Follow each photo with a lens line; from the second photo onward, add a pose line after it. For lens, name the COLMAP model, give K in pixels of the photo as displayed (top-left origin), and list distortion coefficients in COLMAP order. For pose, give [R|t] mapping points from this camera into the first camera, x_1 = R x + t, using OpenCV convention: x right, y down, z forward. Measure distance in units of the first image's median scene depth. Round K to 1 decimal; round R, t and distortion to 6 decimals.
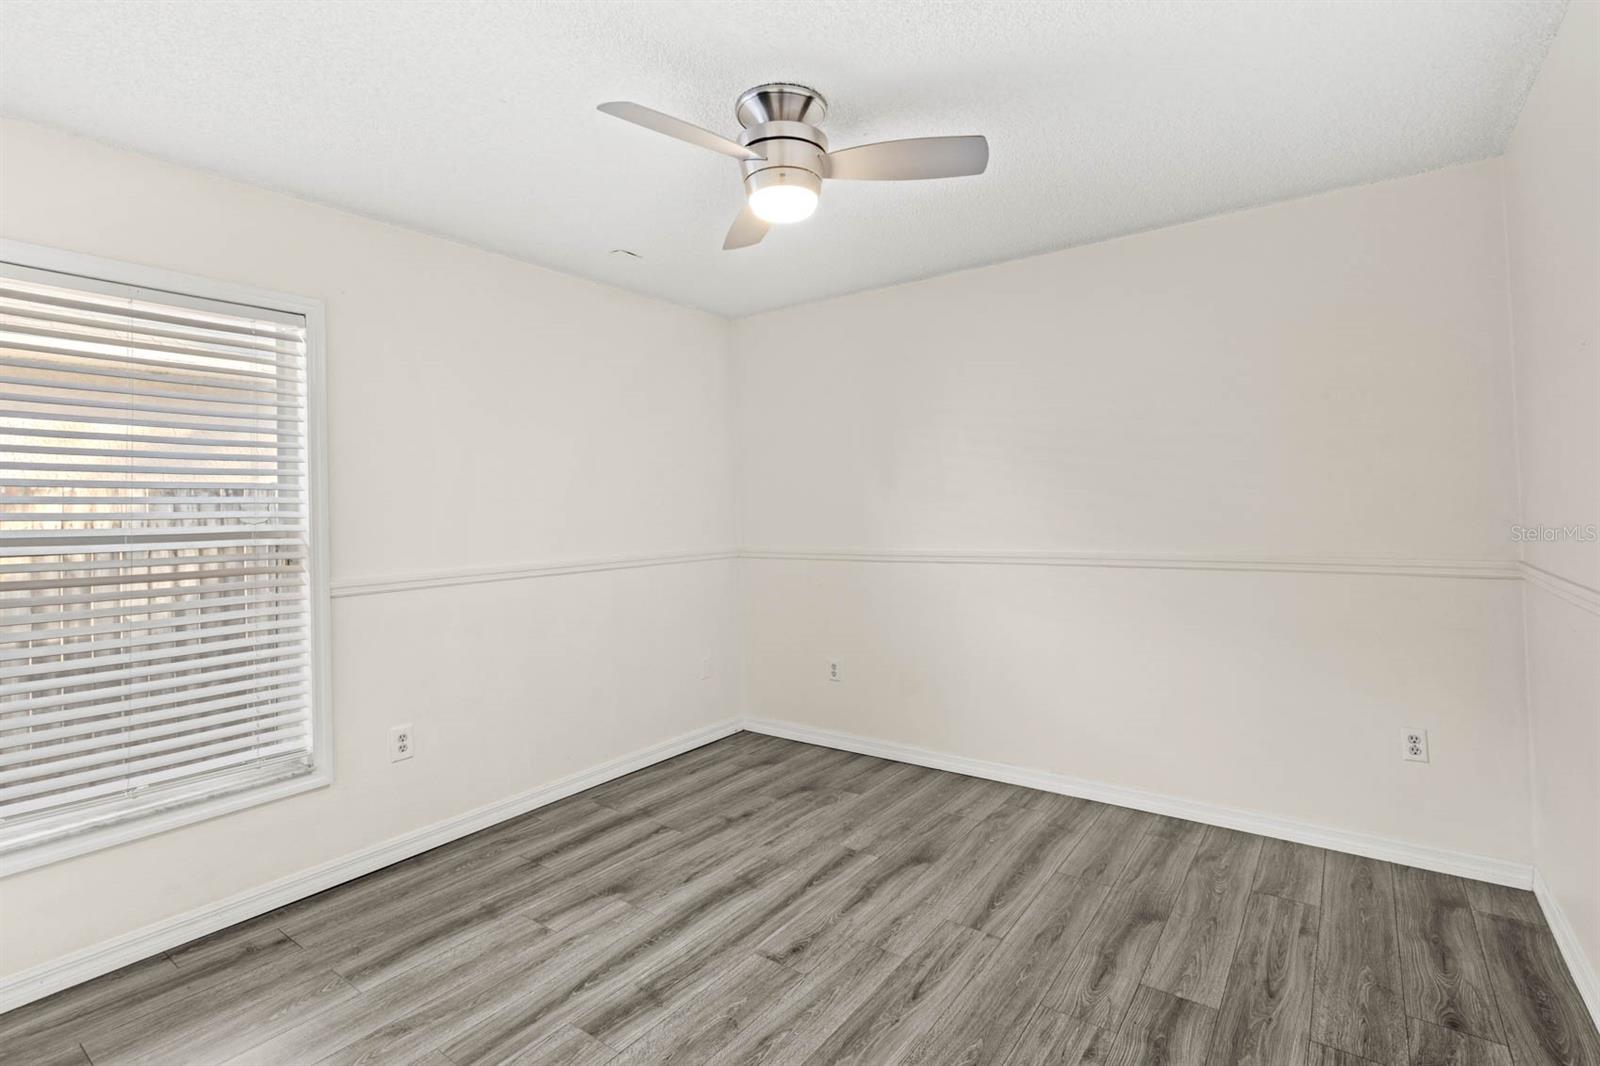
lens RADIAL K [[734.8, 0, 841.0], [0, 734.8, 451.8], [0, 0, 1]] dist [0.001691, -0.000112]
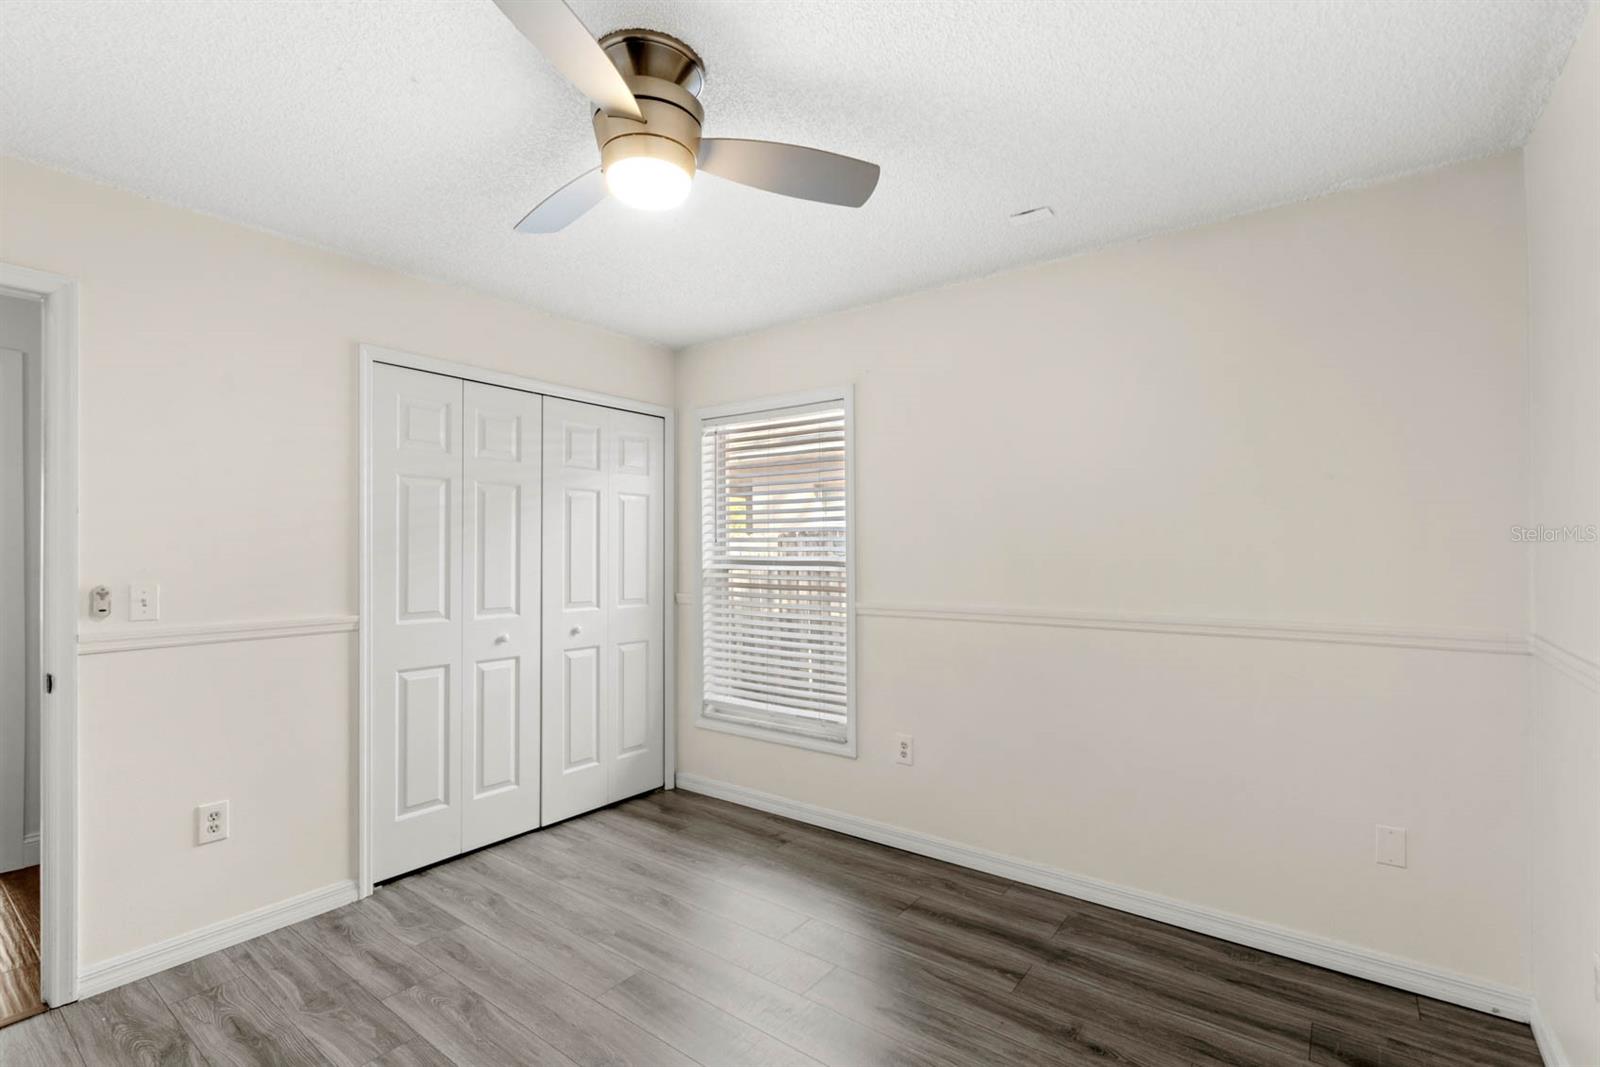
lens RADIAL K [[734.8, 0, 789.0], [0, 734.8, 535.7], [0, 0, 1]] dist [0.001691, -0.000112]
pose [[-0.055081, -0.007790, -0.998451, 0.632029], [0.075014, 0.997111, -0.011918, 0.072413], [0.995660, -0.075554, -0.054338, 1.029301]]
